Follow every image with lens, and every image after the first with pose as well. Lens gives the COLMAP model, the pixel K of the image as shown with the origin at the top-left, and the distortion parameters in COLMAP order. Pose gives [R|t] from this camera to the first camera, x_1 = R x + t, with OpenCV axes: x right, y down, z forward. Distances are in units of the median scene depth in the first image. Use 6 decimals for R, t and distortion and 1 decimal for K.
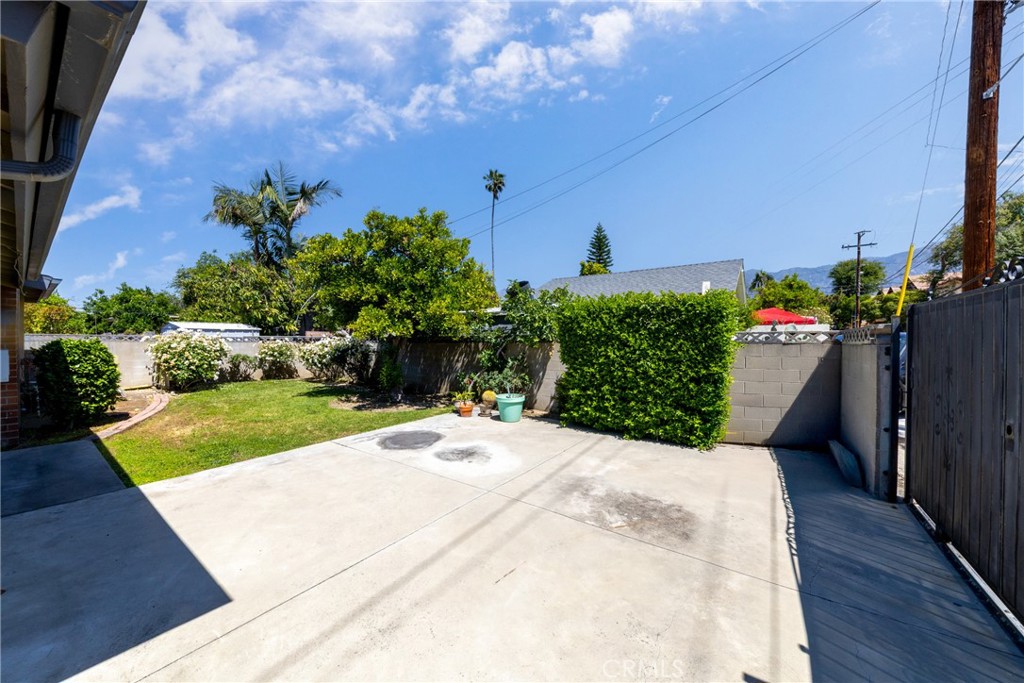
lens RADIAL K [[364.2, 0, 512.3], [0, 364.2, 343.5], [0, 0, 1]] dist [-0.000980, -0.000358]
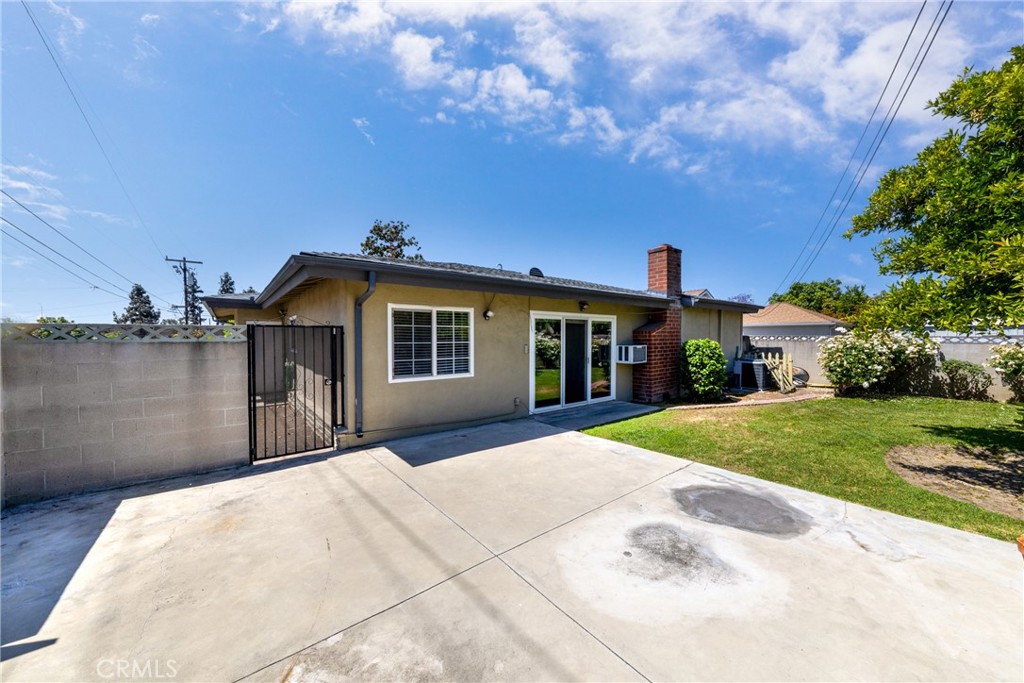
lens RADIAL K [[364.2, 0, 512.3], [0, 364.2, 343.5], [0, 0, 1]] dist [-0.000980, -0.000358]
pose [[-0.282825, 0.010058, -0.959119, 0.472500], [-0.010418, 0.999854, 0.013557, -0.010404], [0.959115, 0.013826, -0.282679, 0.967799]]
